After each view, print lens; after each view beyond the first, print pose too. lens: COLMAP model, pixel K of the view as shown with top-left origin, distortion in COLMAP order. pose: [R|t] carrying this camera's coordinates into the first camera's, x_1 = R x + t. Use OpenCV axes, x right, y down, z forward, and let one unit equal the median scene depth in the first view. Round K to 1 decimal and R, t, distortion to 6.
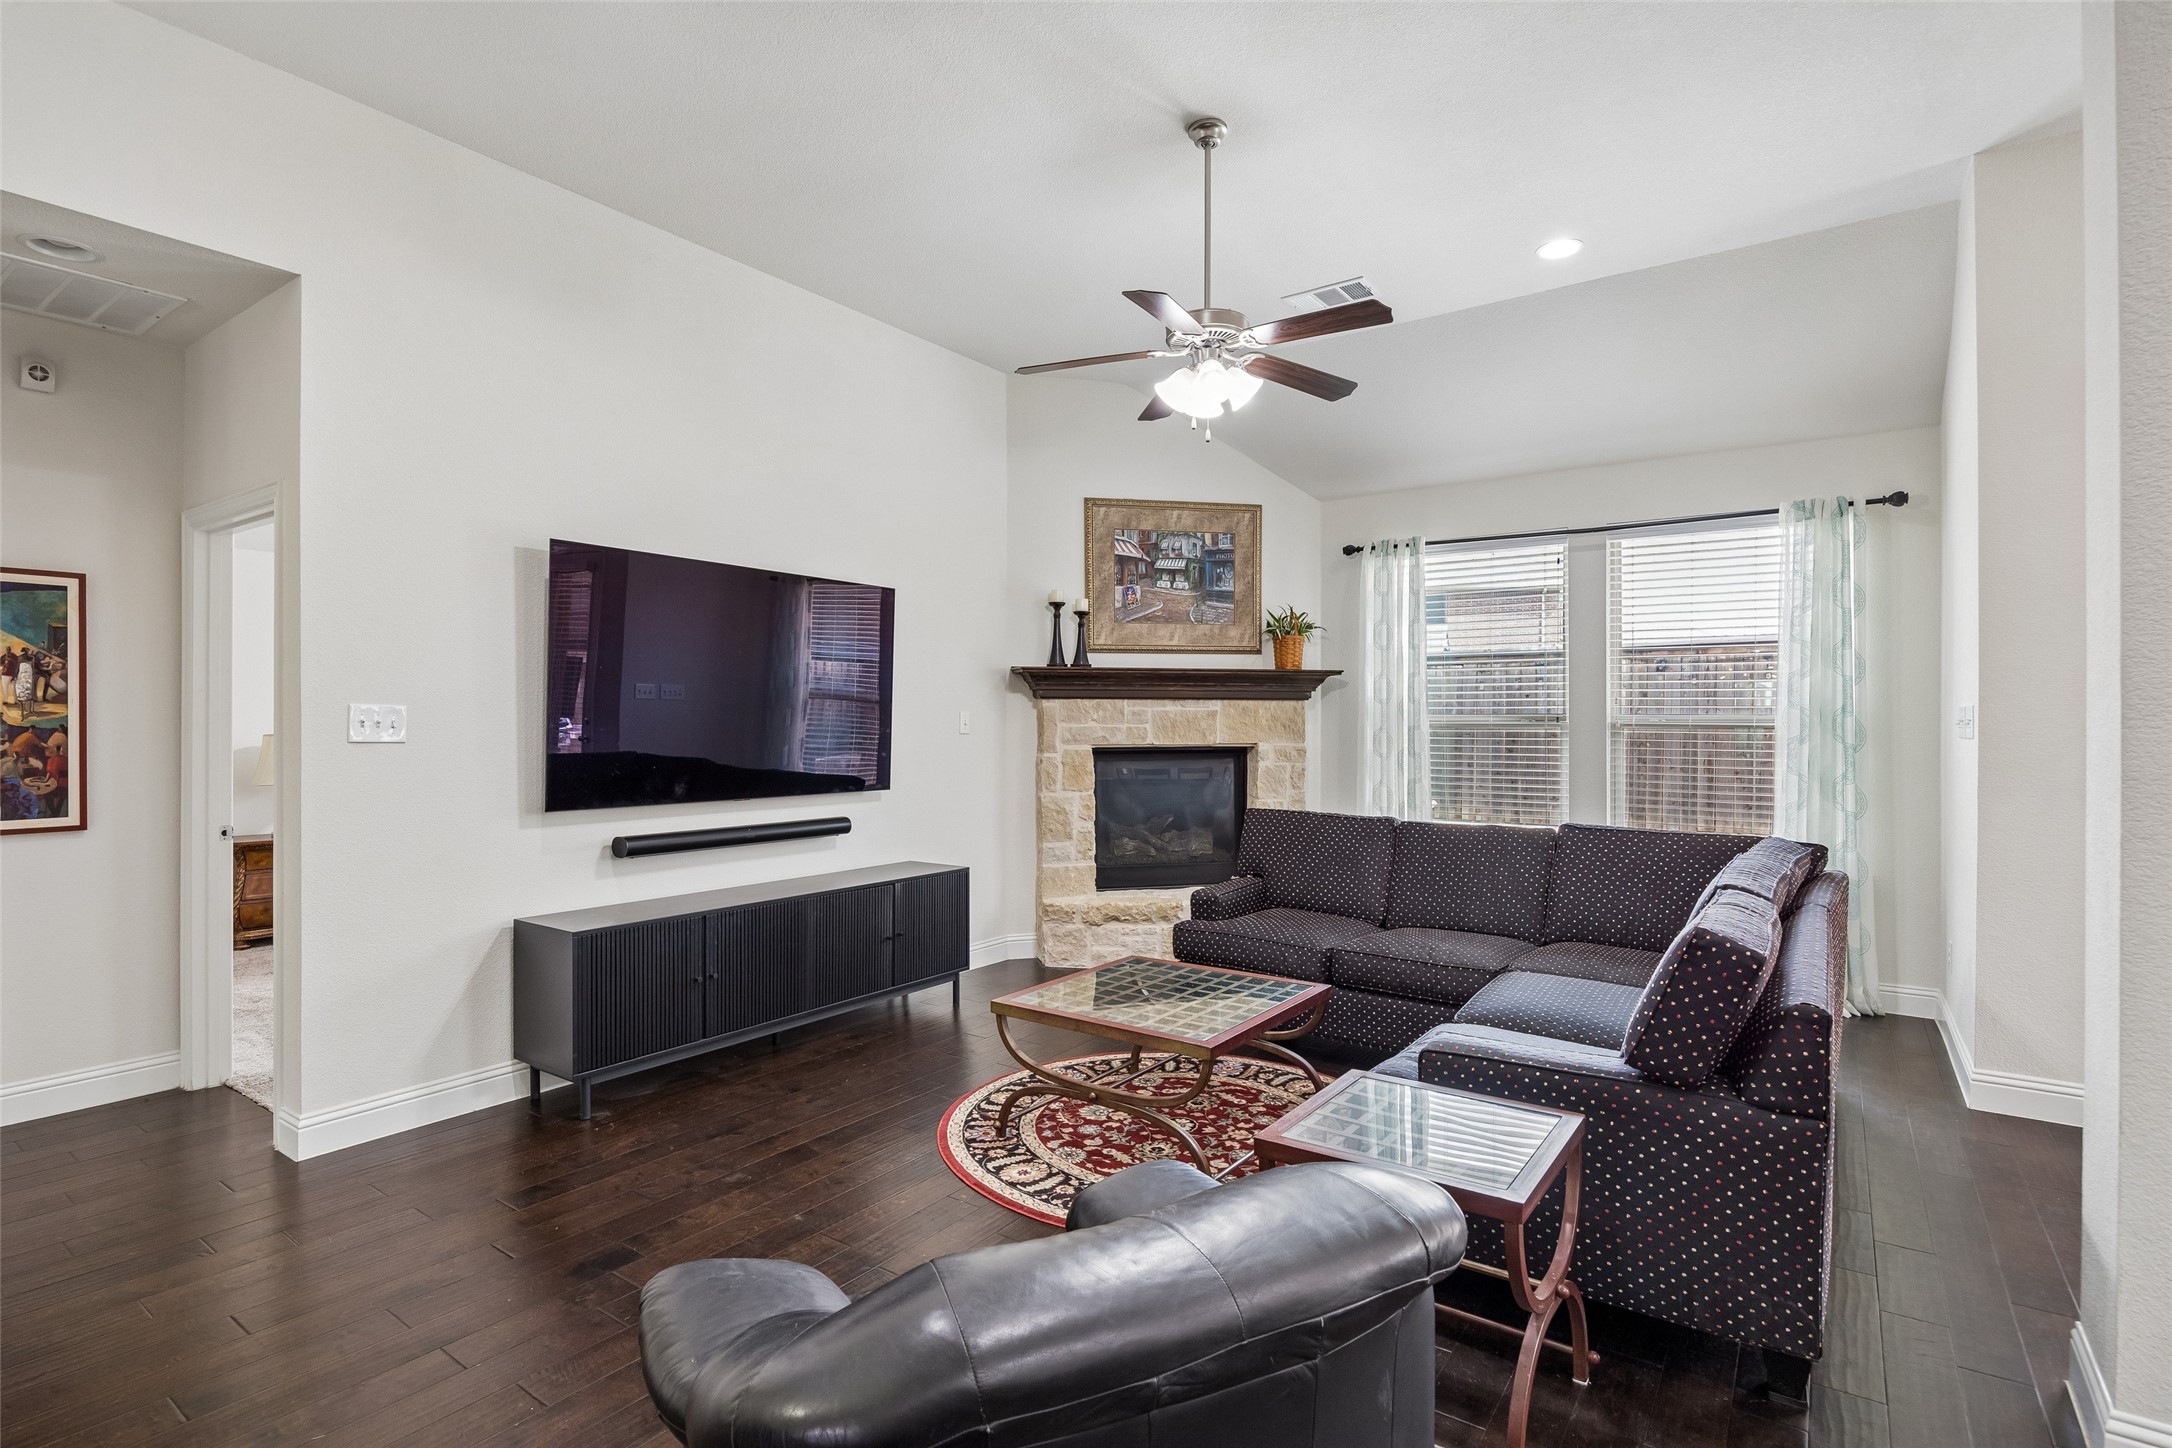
lens RADIAL K [[1058.5, 0, 1072.2], [0, 1058.5, 726.7], [0, 0, 1]] dist [-0.012775, 0.000415]
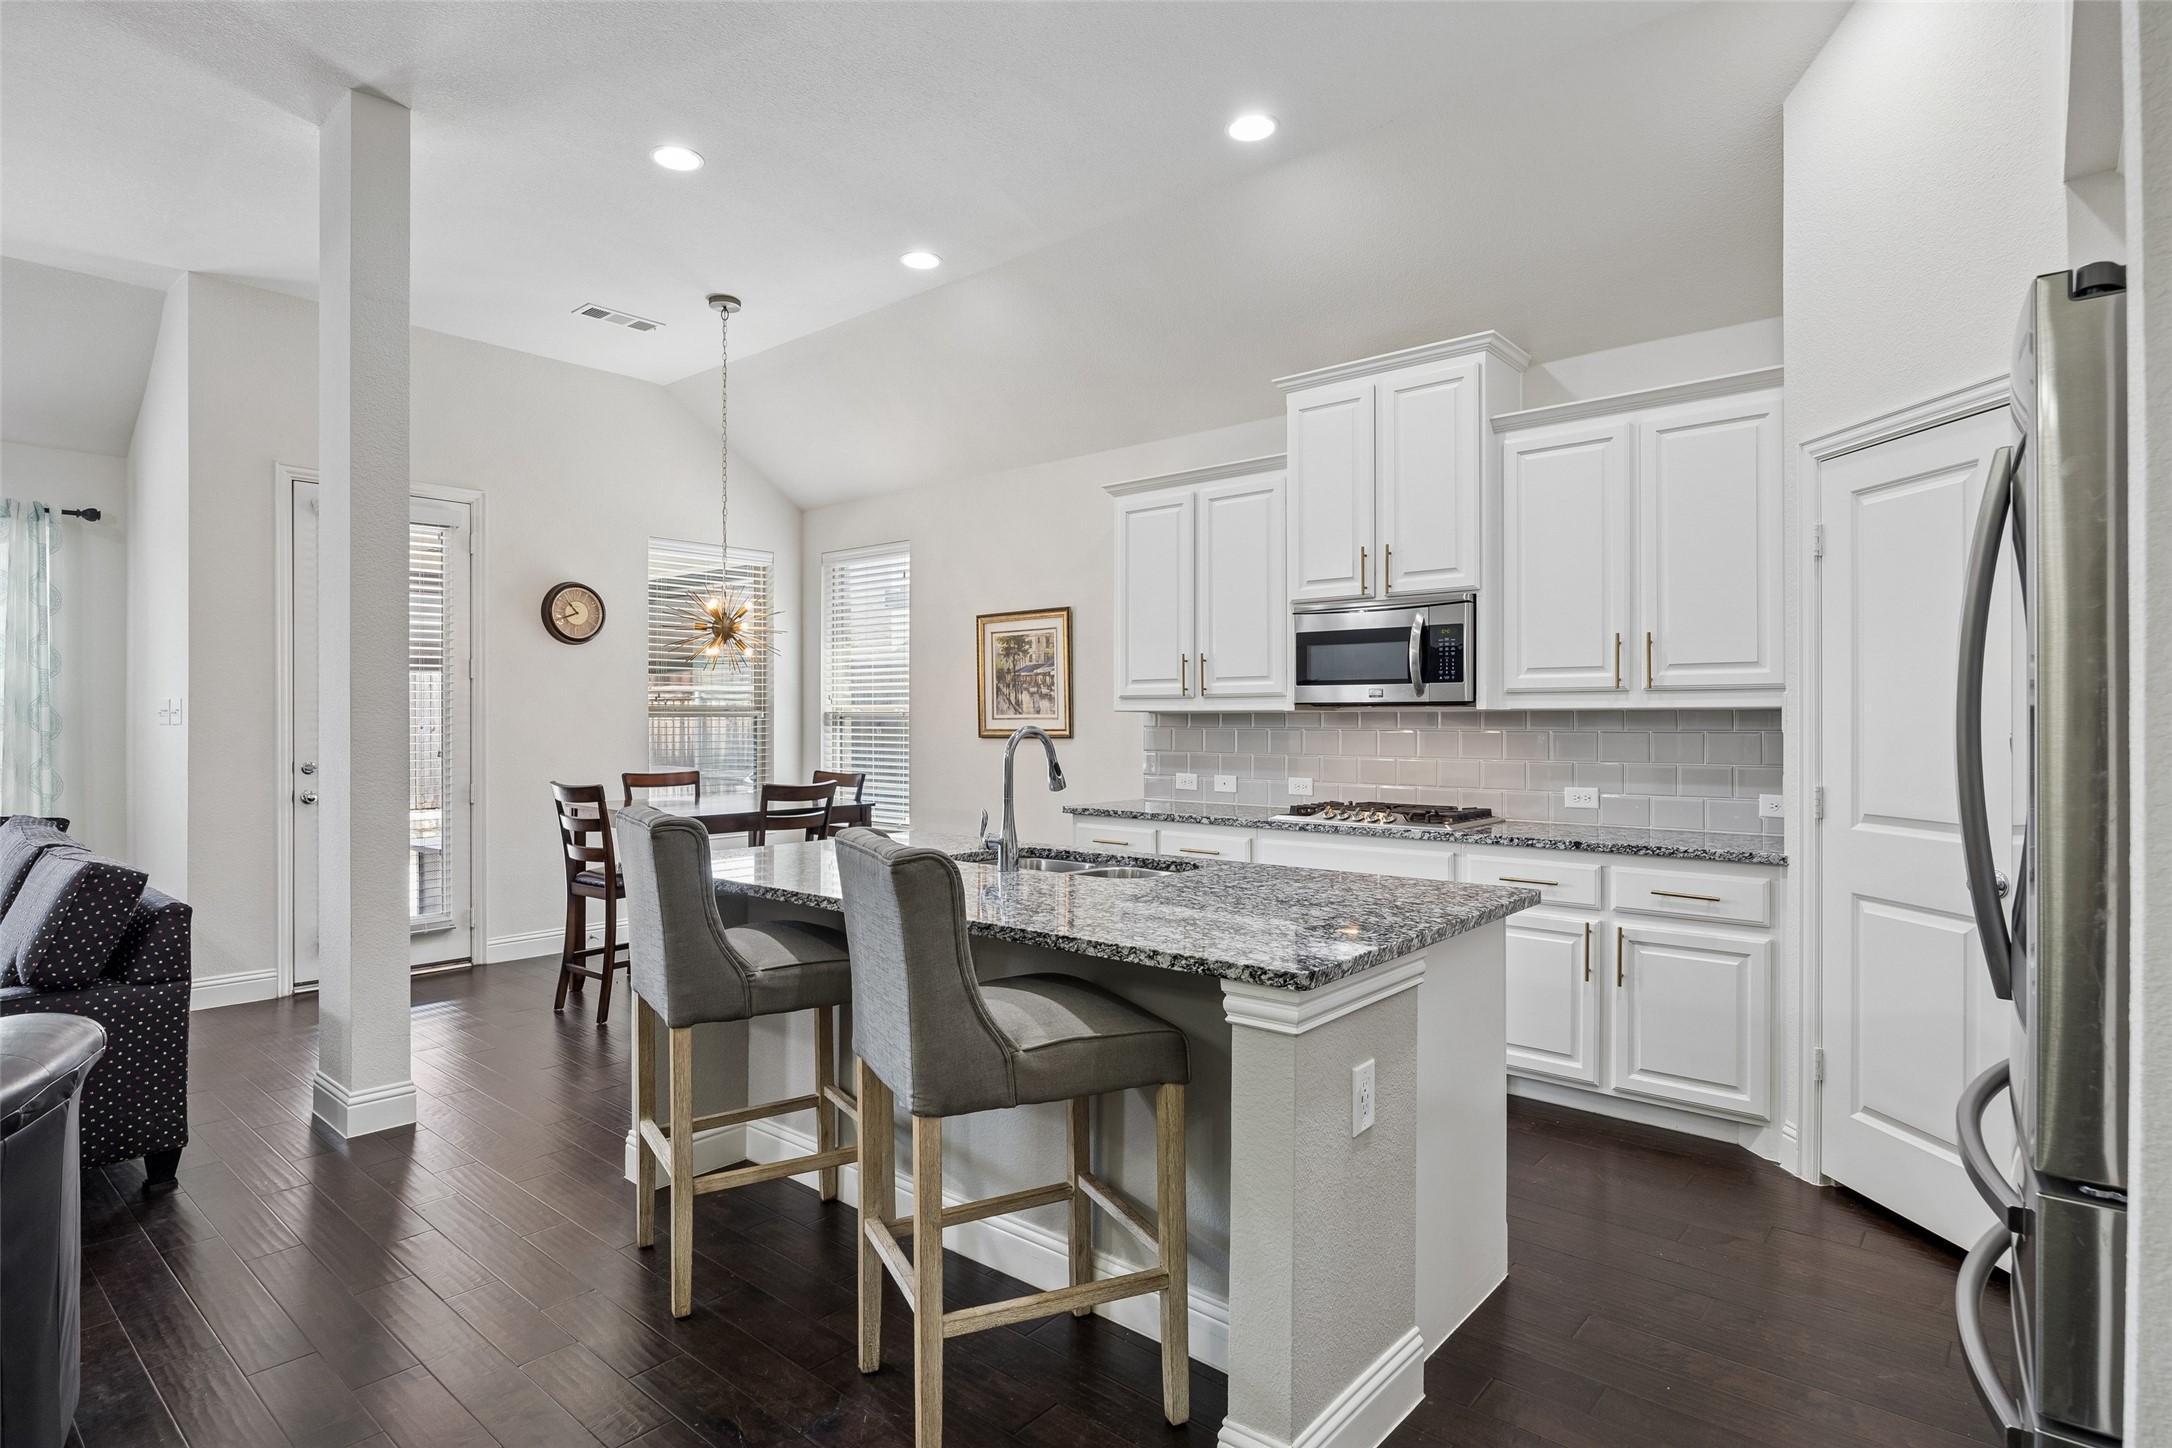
lens RADIAL K [[1116.3, 0, 1072.3], [0, 1116.3, 716.6], [0, 0, 1]] dist [-0.012731, 0.003210]
pose [[0.090891, 0.001093, 0.995860, -0.302949], [0.003444, 0.999993, -0.001412, 0.005684], [-0.995855, 0.003558, 0.090886, -0.158516]]
